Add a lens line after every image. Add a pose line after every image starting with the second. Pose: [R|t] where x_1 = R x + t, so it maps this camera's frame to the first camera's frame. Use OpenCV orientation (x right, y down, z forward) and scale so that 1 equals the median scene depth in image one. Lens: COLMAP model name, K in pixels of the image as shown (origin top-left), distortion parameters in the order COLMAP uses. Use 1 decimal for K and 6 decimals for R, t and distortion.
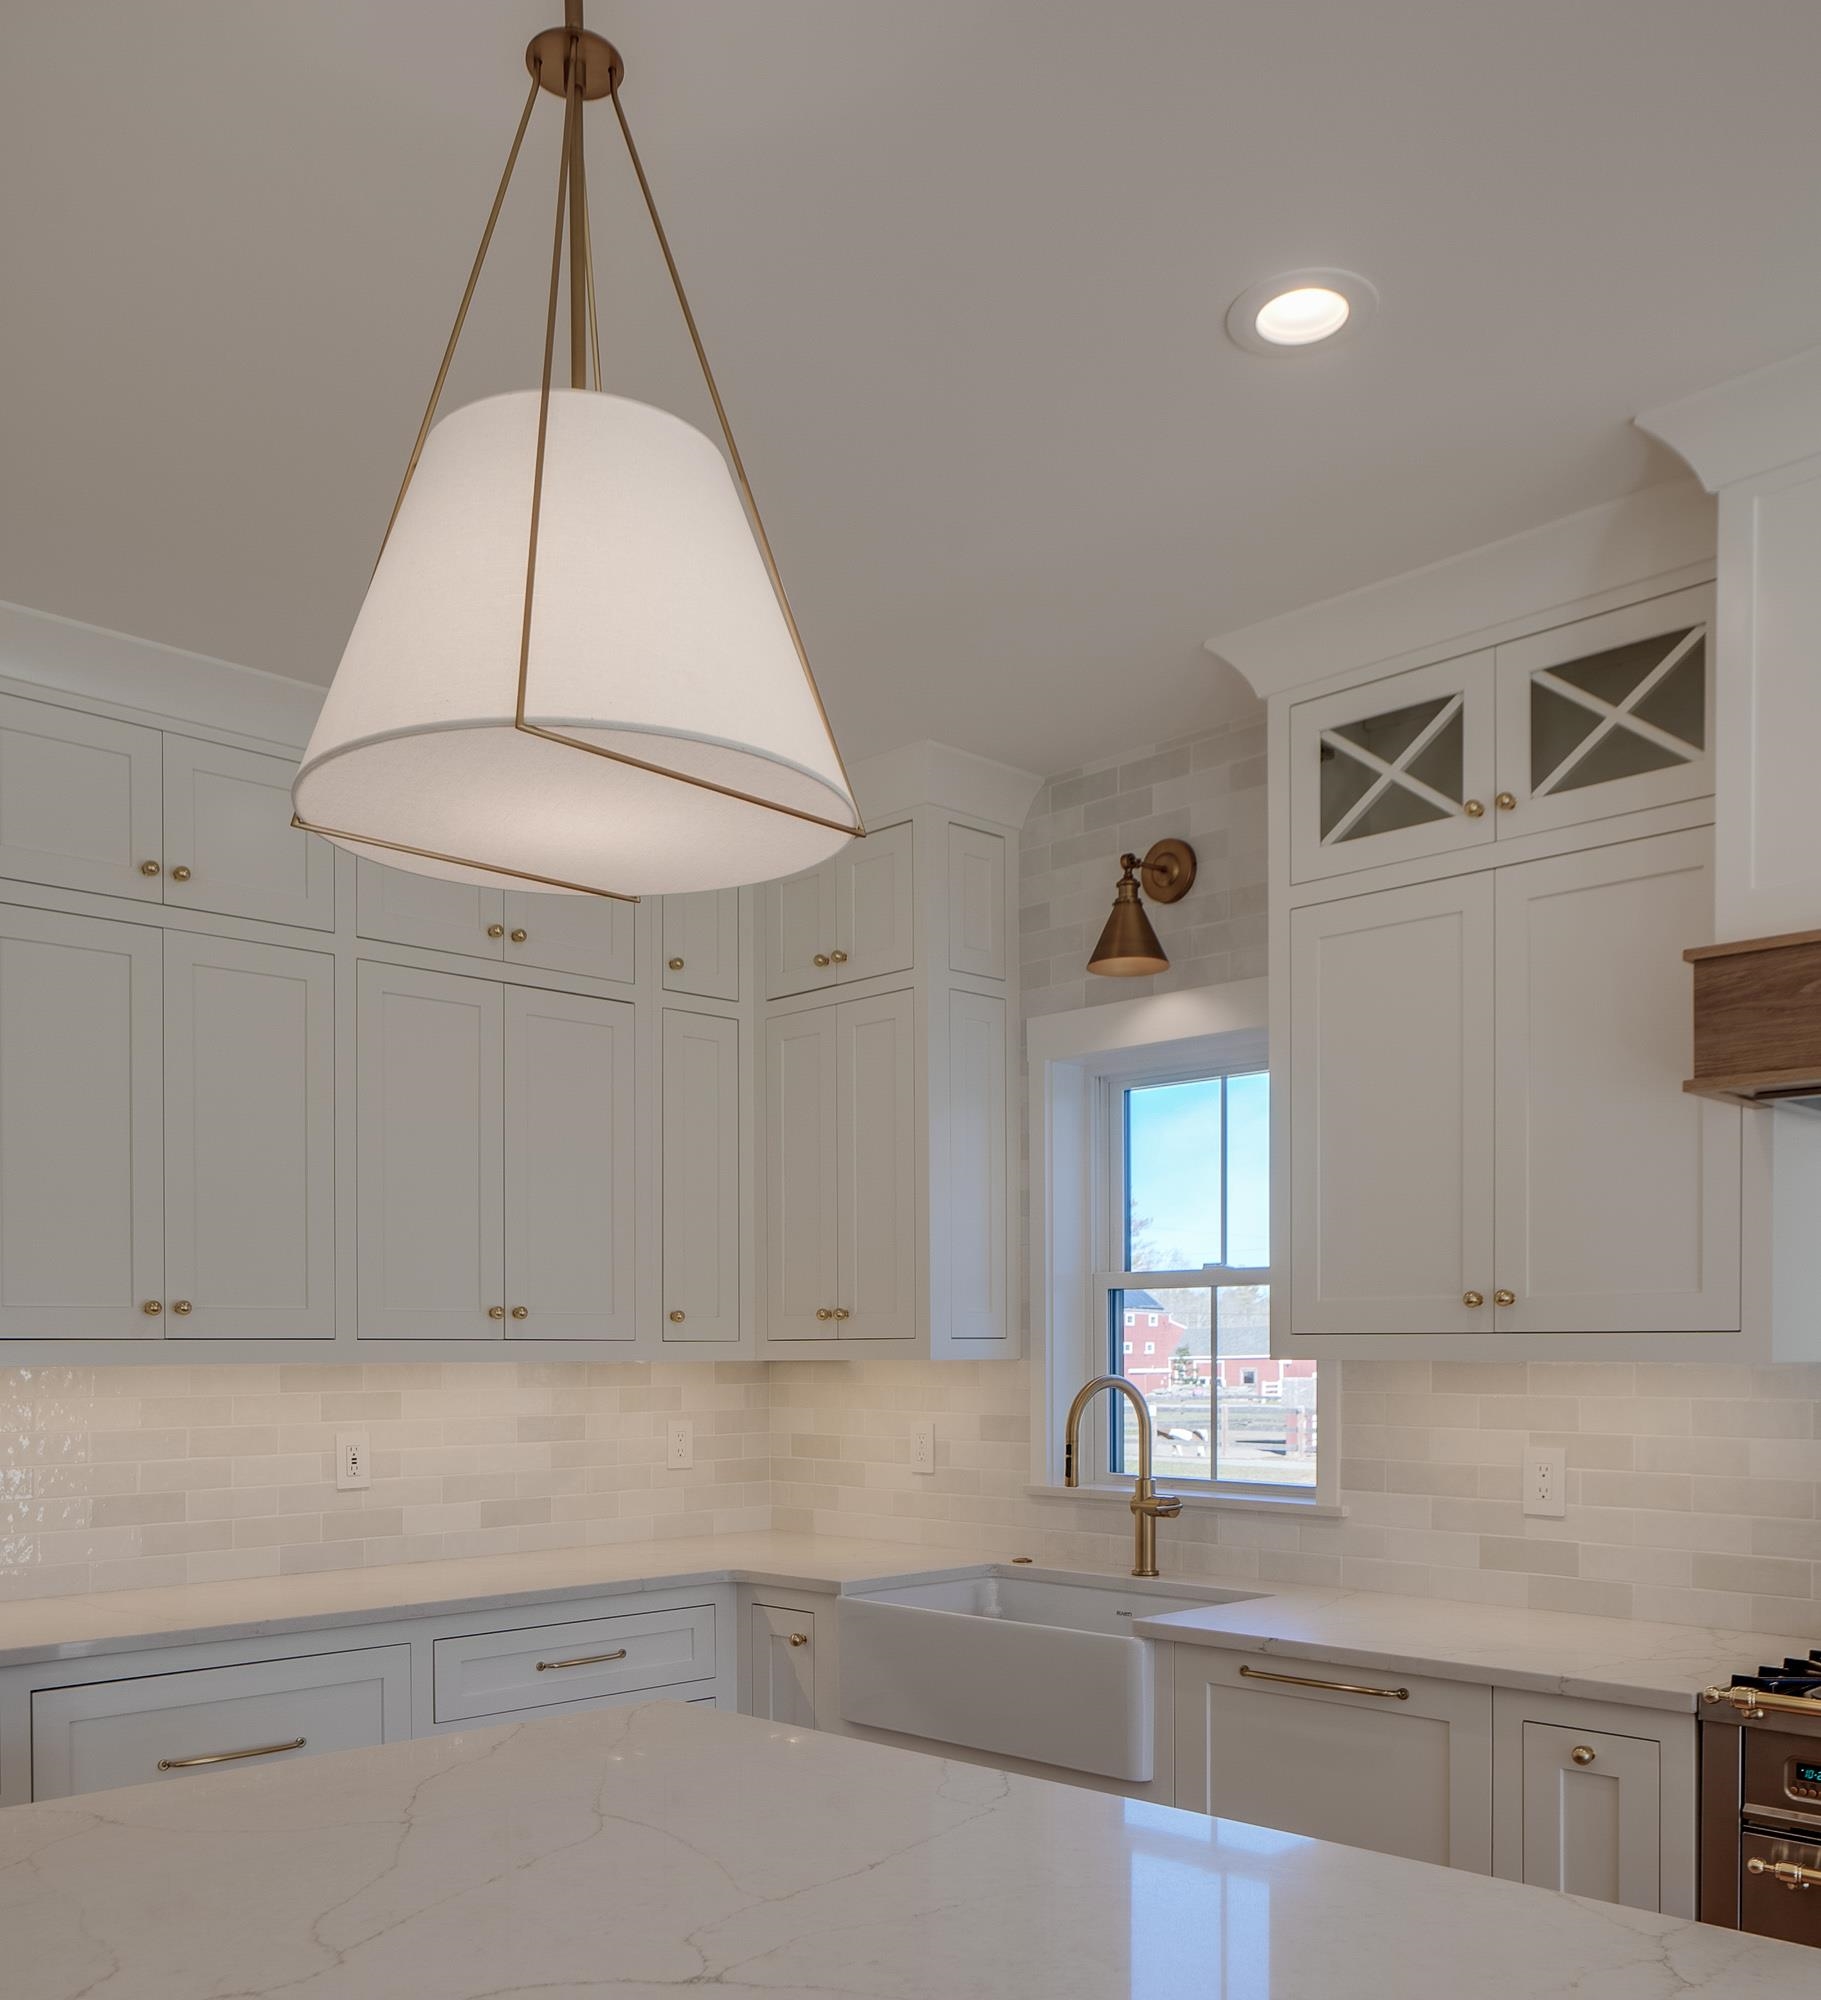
lens RADIAL K [[1843.7, 0, 865.5], [0, 1843.7, 1368.1], [0, 0, 1]] dist [-0.004576, 0.000080]
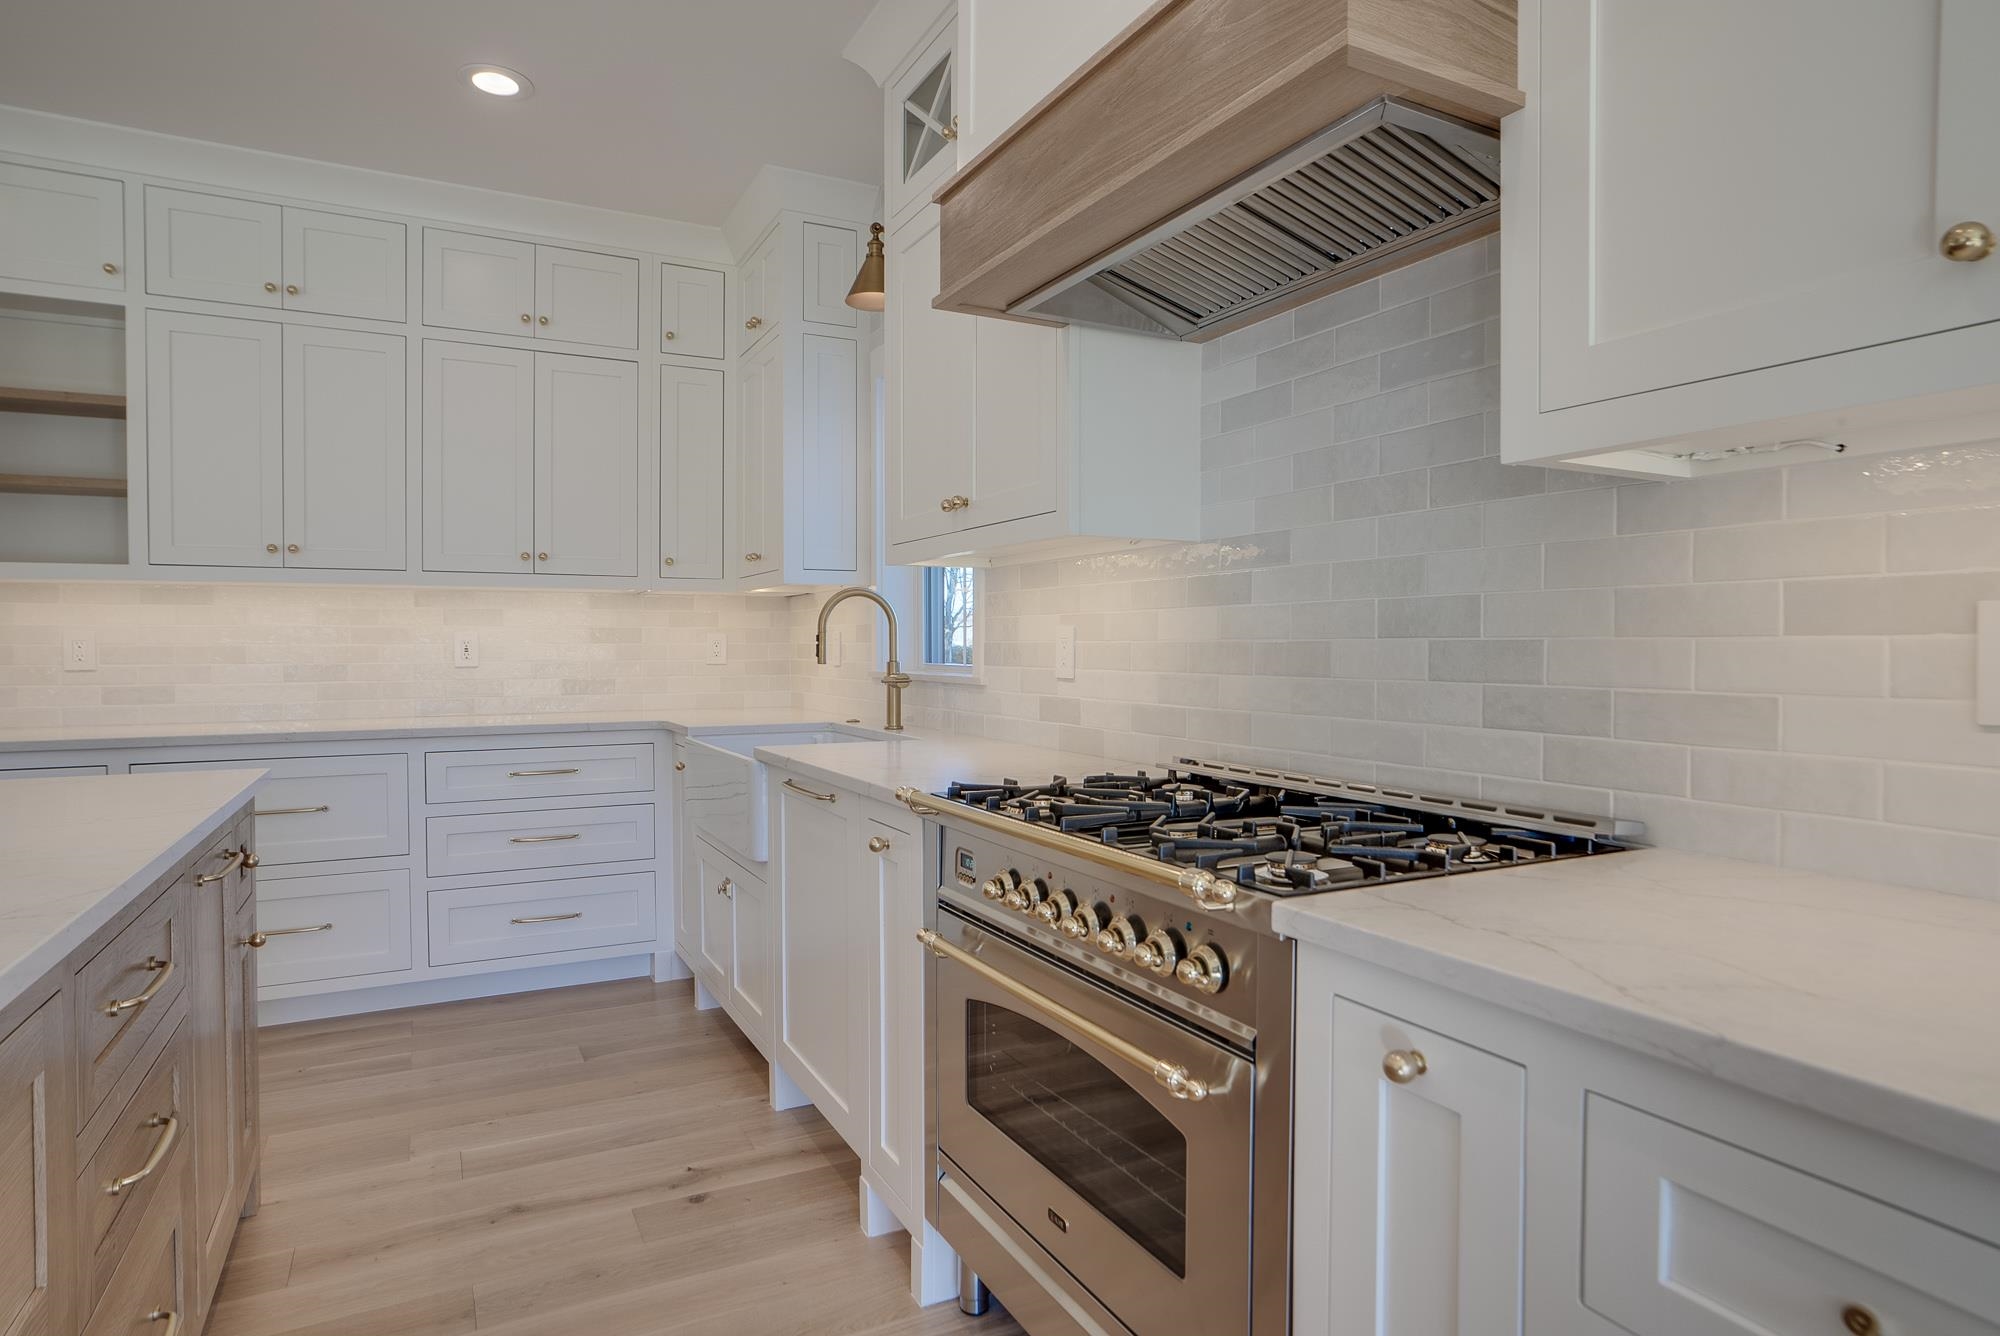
lens RADIAL K [[1096.3, 0, 1000.0], [0, 1096.3, 668.0], [0, 0, 1]] dist [-0.018956, 0.000168]
pose [[0.956366, 0.006993, -0.292086, 0.480070], [-0.004414, 0.999945, 0.009488, 0.056991], [0.292137, -0.007785, 0.956345, 0.214457]]
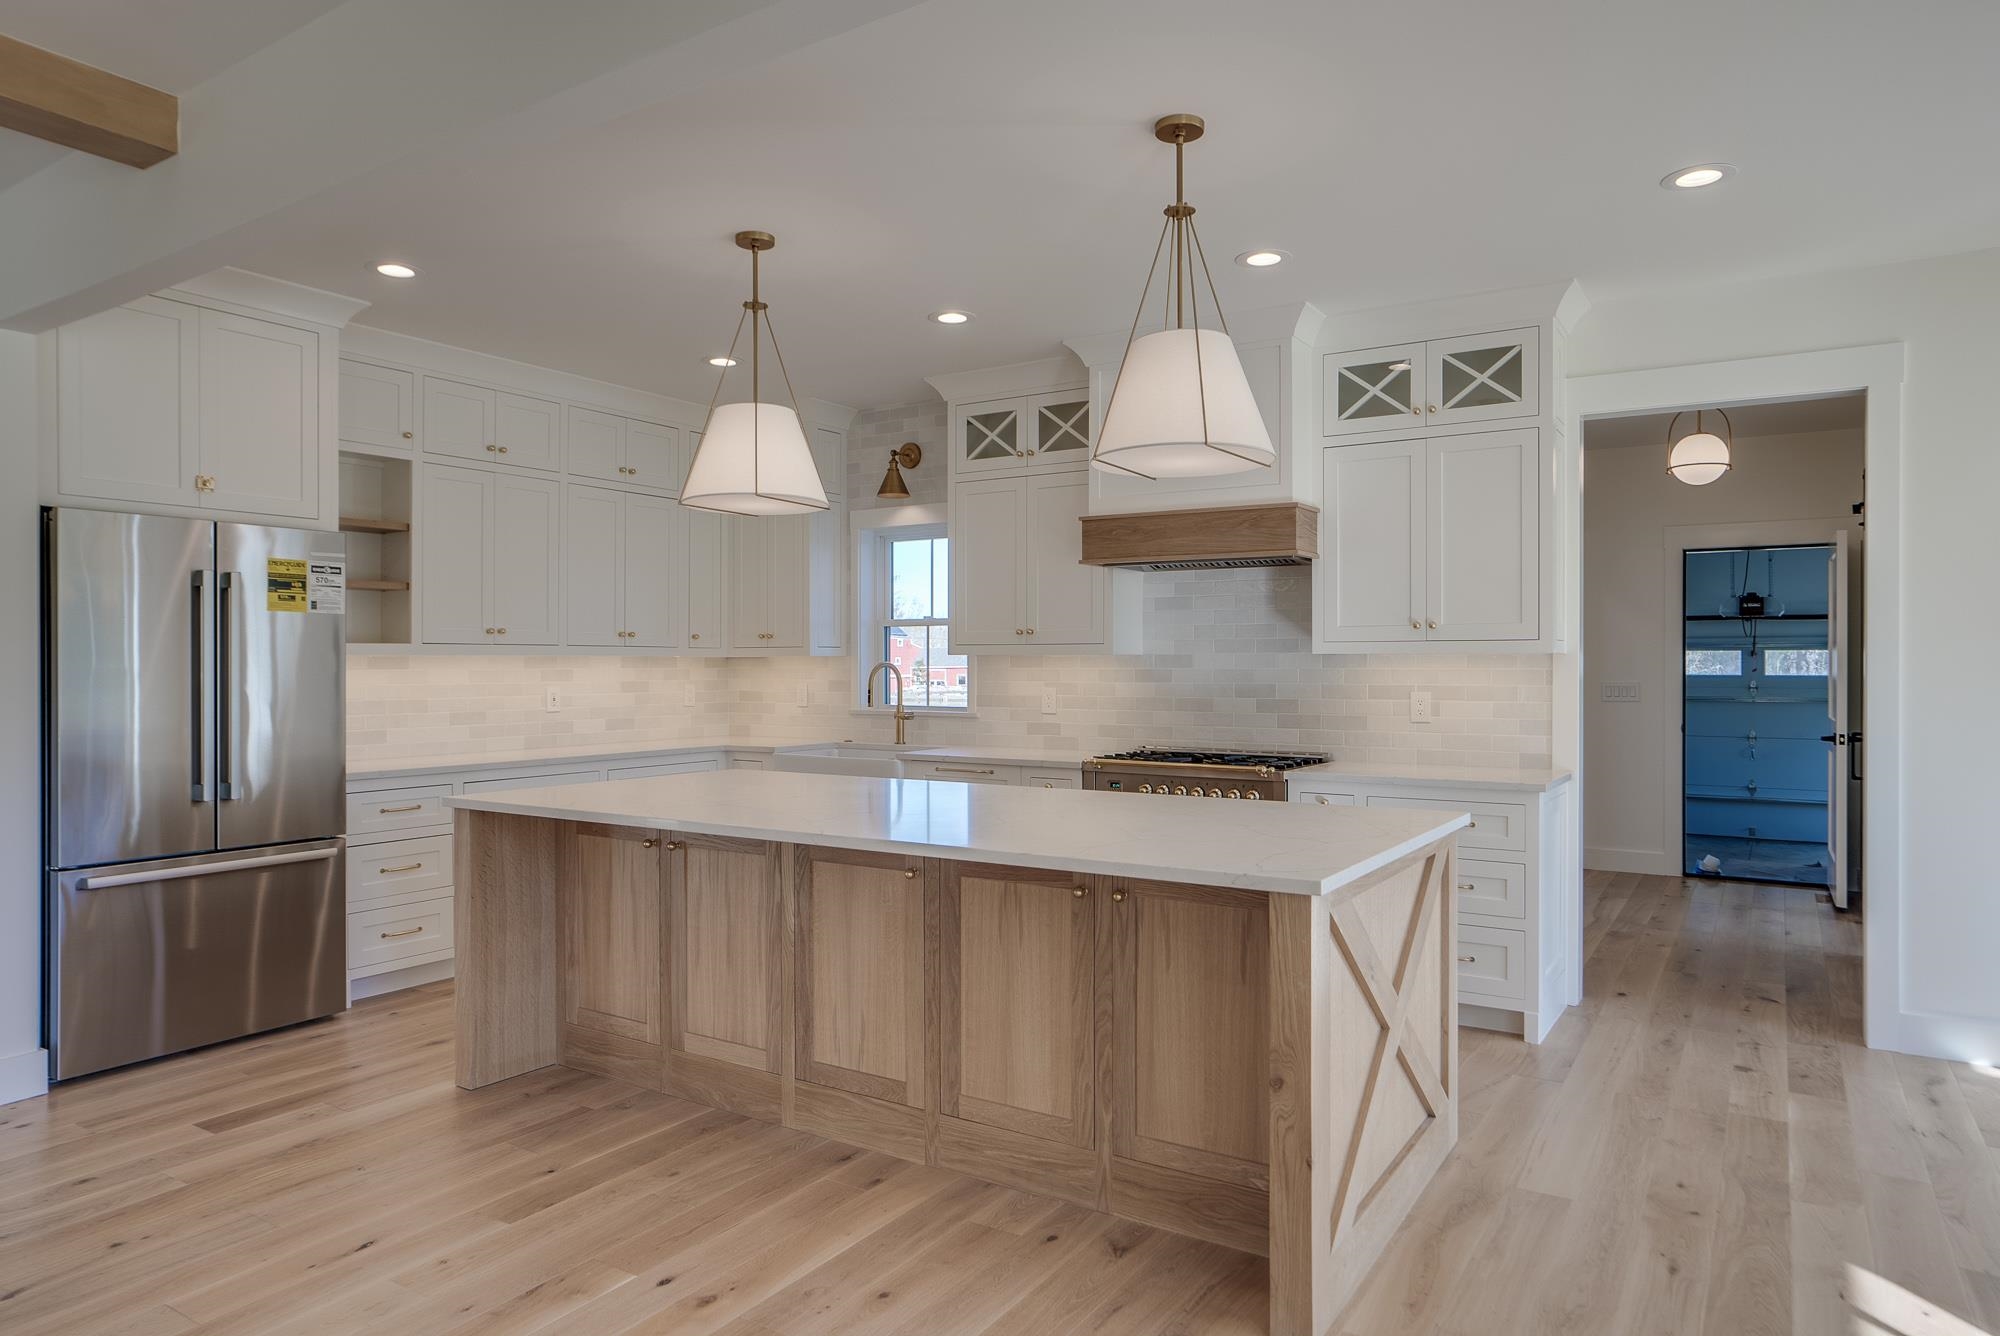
lens RADIAL K [[1288.8, 0, 1000.0], [0, 1288.8, 668.0], [0, 0, 1]] dist [0.002268, 0.000992]
pose [[0.972303, 0.001905, 0.233715, -0.119465], [0.000002, 0.999967, -0.008160, 0.025815], [-0.233722, 0.007934, 0.972271, -0.697006]]
